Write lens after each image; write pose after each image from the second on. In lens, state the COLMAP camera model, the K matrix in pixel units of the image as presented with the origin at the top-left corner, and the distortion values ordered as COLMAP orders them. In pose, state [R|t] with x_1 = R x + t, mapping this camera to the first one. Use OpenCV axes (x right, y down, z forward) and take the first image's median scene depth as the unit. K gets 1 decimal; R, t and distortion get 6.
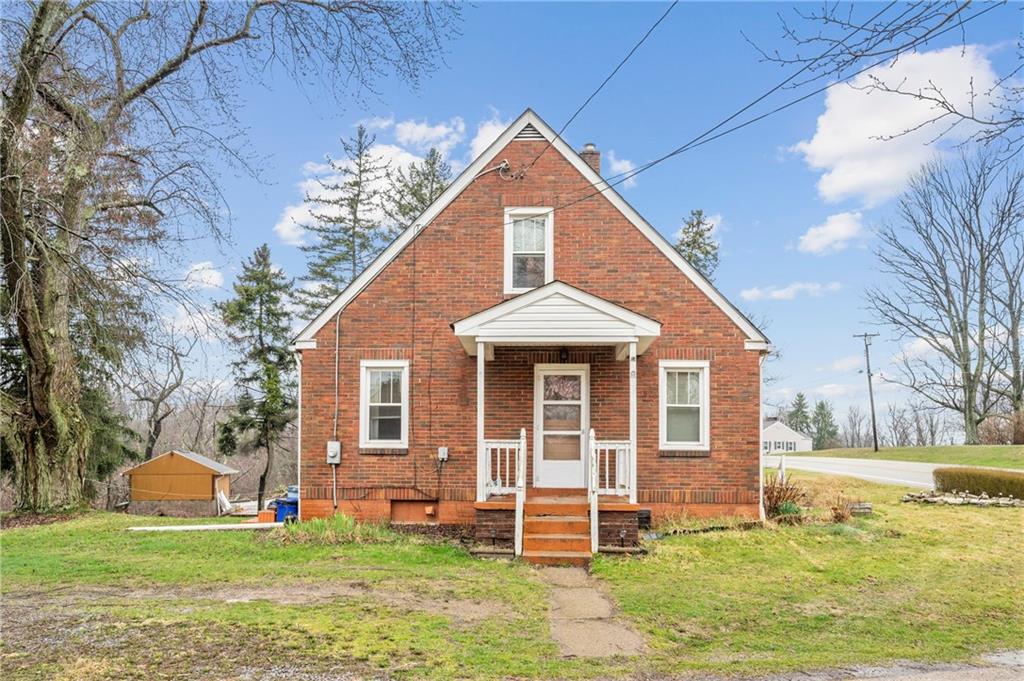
lens RADIAL K [[673.8, 0, 472.9], [0, 673.8, 364.5], [0, 0, 1]] dist [-0.002595, 0.003580]
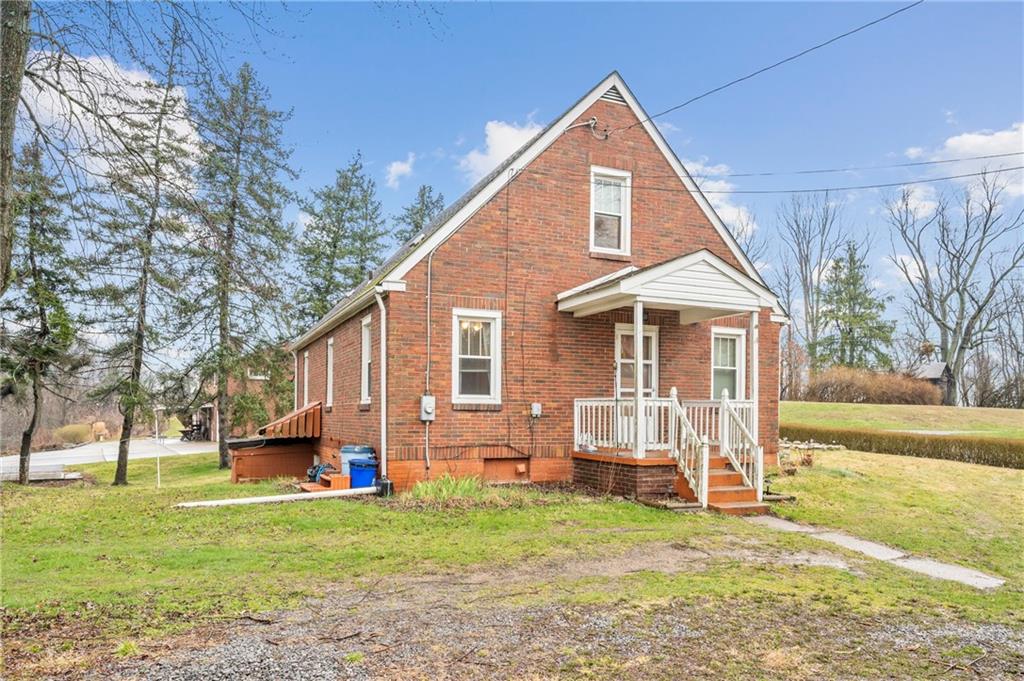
lens RADIAL K [[673.8, 0, 510.5], [0, 673.8, 339.2], [0, 0, 1]] dist [-0.002595, 0.003580]
pose [[0.900731, 0.047883, 0.431729, -0.494934], [-0.062818, 0.997817, 0.020392, 0.012772], [-0.429810, -0.045488, 0.901773, 0.140273]]
